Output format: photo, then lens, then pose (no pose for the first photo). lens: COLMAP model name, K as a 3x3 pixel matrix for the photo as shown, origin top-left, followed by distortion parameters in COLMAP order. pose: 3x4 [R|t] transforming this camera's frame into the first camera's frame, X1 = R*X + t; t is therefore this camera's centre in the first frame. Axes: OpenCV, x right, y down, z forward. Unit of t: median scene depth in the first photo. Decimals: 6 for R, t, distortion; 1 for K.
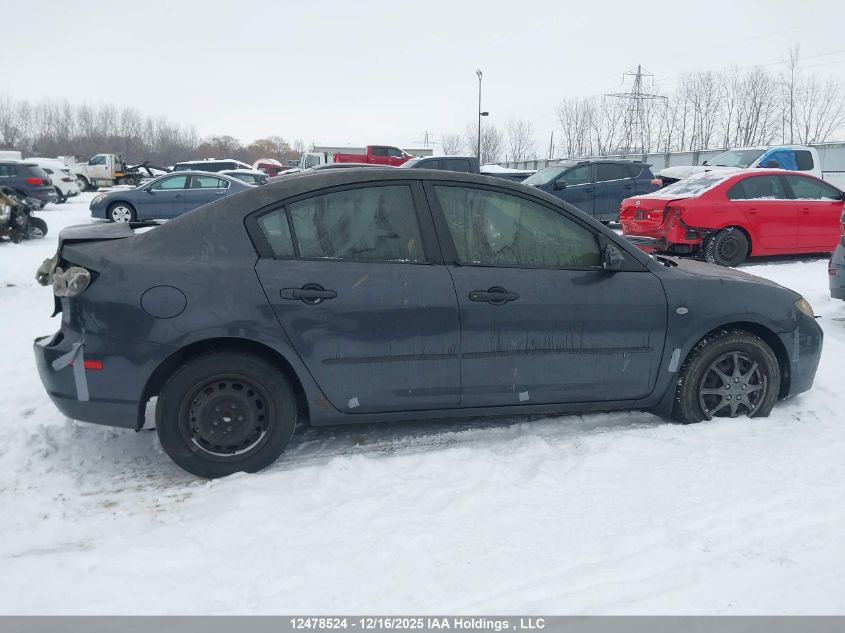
lens RADIAL K [[661.3, 0, 420.4], [0, 661.3, 318.7], [0, 0, 1]] dist [0.051074, -0.055868]
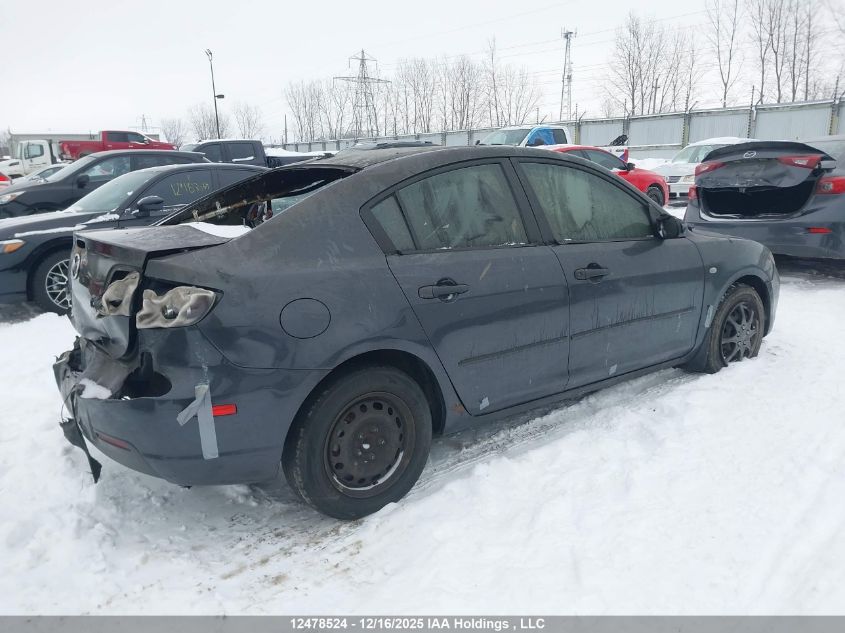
lens RADIAL K [[661.3, 0, 419.0], [0, 661.3, 314.1], [0, 0, 1]] dist [0.051074, -0.055868]
pose [[0.921497, -0.120768, 0.369133, -0.463918], [0.114746, 0.992656, 0.038315, -0.037724], [-0.371049, 0.007050, 0.928586, 0.164082]]
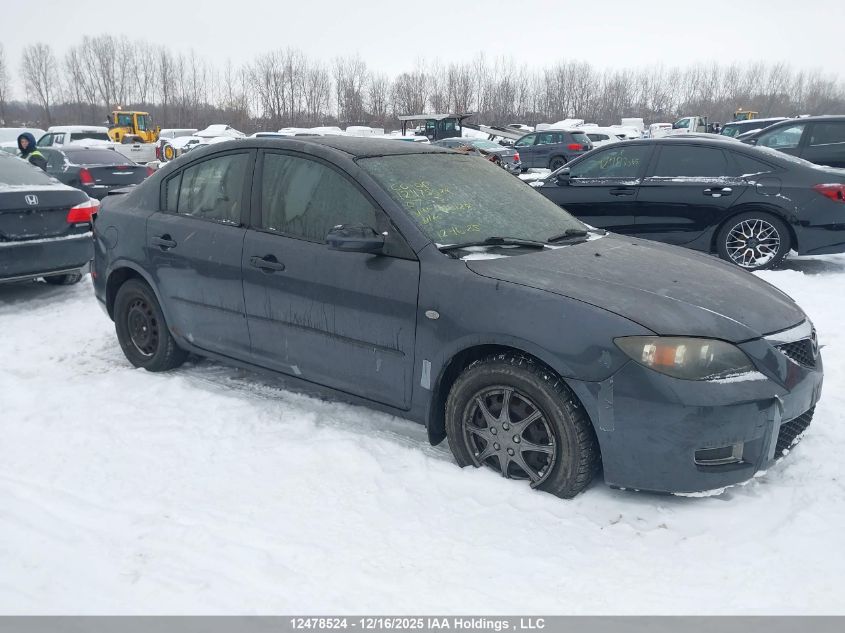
lens RADIAL K [[661.3, 0, 415.5], [0, 661.3, 320.6], [0, 0, 1]] dist [0.051074, -0.055868]
pose [[0.630215, 0.183233, -0.754490, 0.971049], [-0.139990, 0.982644, 0.121710, -0.096817], [0.763696, 0.028917, 0.644928, 0.482886]]
